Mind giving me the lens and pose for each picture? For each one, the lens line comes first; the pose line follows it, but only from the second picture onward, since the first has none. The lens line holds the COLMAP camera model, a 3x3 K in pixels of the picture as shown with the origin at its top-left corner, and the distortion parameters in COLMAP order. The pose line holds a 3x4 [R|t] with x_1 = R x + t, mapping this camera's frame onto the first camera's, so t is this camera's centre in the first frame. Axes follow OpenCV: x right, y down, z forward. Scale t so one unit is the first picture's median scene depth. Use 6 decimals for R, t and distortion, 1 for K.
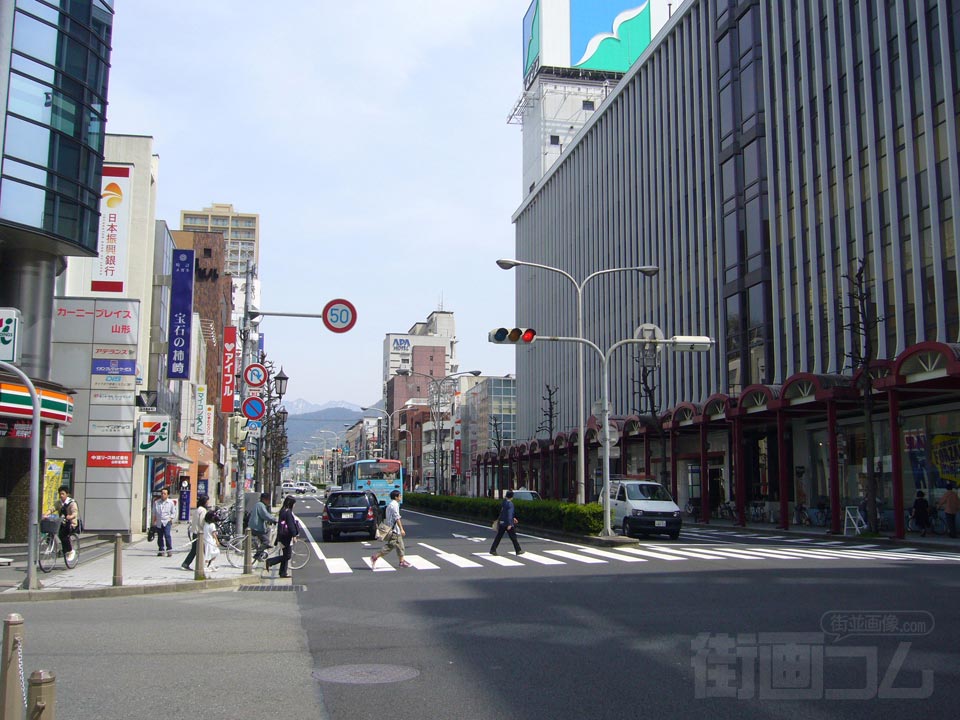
lens RADIAL K [[1013.3, 0, 476.9], [0, 1013.3, 360.4], [0, 0, 1]] dist [-0.055930, 0.000000]
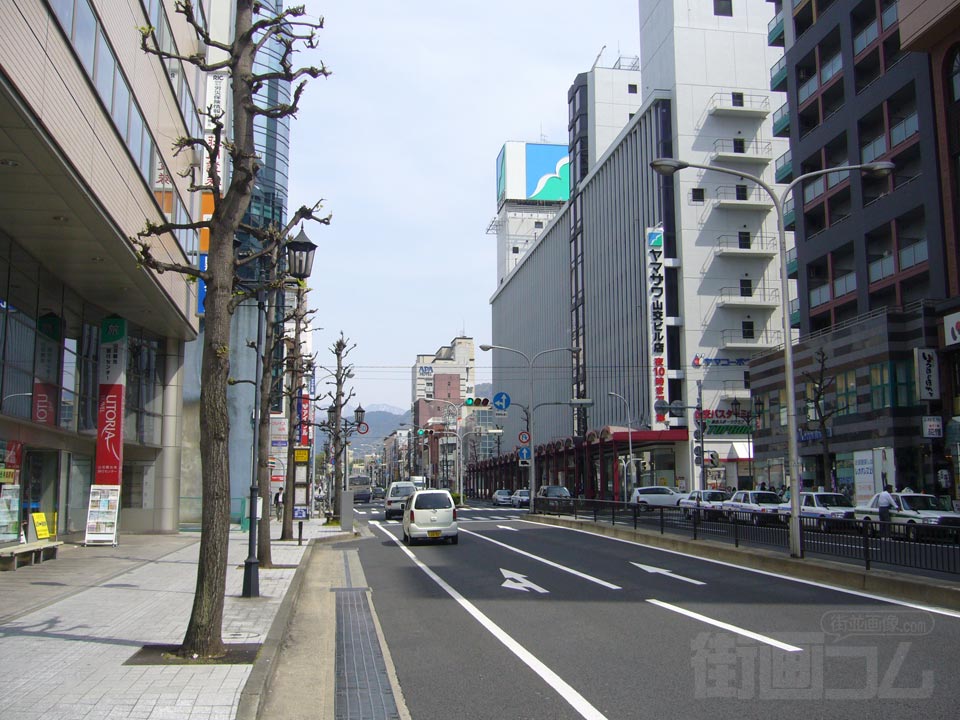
lens RADIAL K [[1013.3, 0, 481.3], [0, 1013.3, 359.9], [0, 0, 1]] dist [-0.055930, 0.000000]
pose [[0.999162, -0.017398, -0.037056, 0.073929], [0.017503, 0.999844, 0.002490, -0.058746], [0.037007, -0.003137, 0.999310, -0.449855]]
